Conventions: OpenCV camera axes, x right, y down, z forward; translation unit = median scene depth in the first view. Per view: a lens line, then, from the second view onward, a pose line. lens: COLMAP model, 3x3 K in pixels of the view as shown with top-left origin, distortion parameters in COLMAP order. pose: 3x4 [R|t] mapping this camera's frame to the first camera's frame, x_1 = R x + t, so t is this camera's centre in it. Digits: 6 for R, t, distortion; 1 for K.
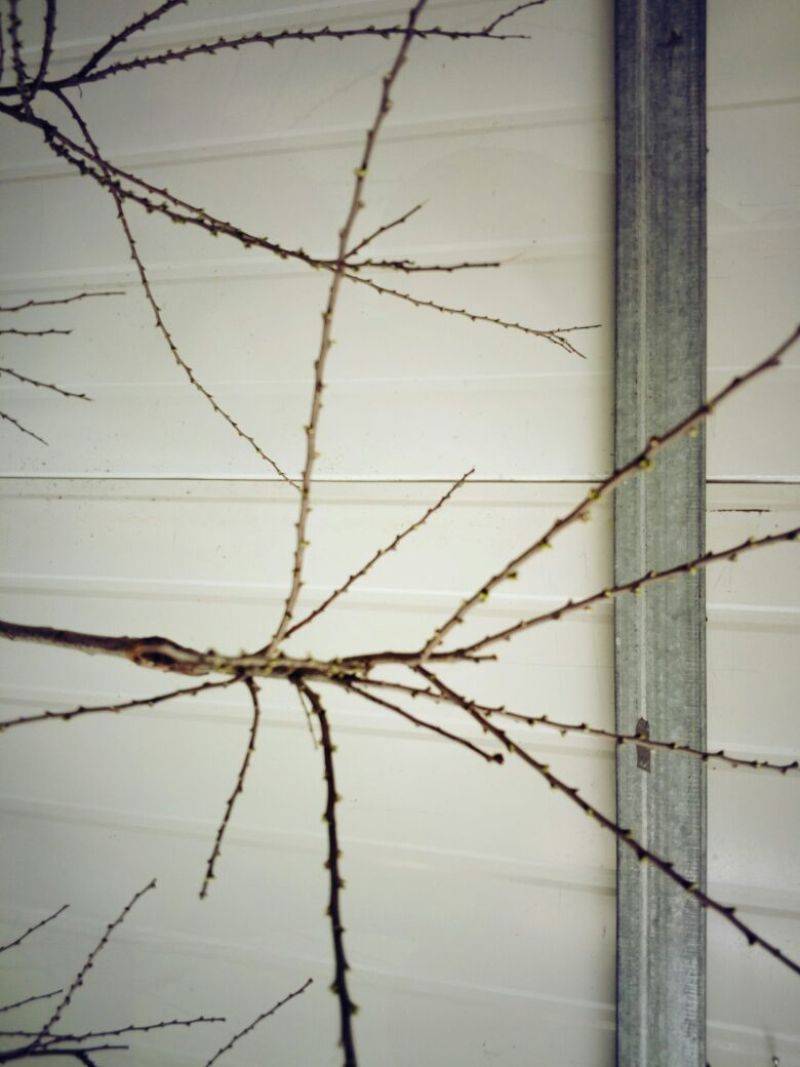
lens RADIAL K [[851.8, 0, 400.0], [0, 851.8, 533.5], [0, 0, 1]] dist [0.106678, -0.238992]
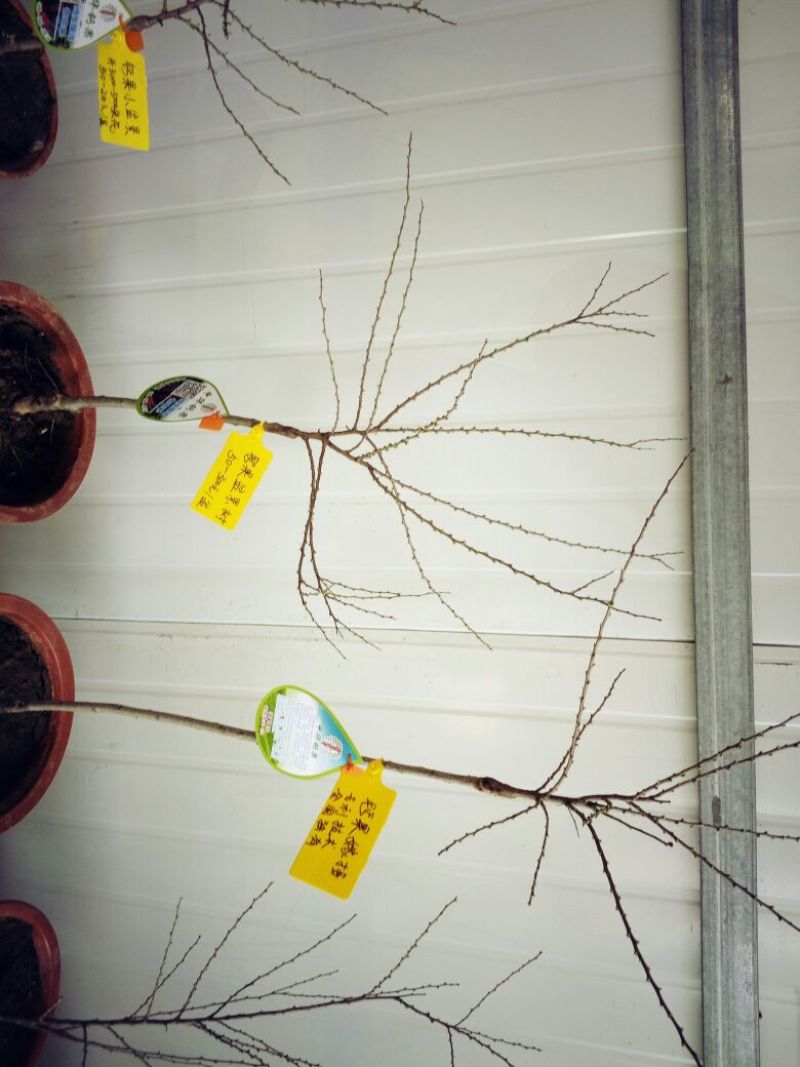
lens RADIAL K [[851.8, 0, 400.0], [0, 851.8, 533.5], [0, 0, 1]] dist [0.106678, -0.238992]
pose [[0.999232, -0.016700, -0.035445, -0.248192], [0.016086, 0.999717, -0.017535, -0.261959], [0.035728, 0.016951, 0.999218, -0.653437]]
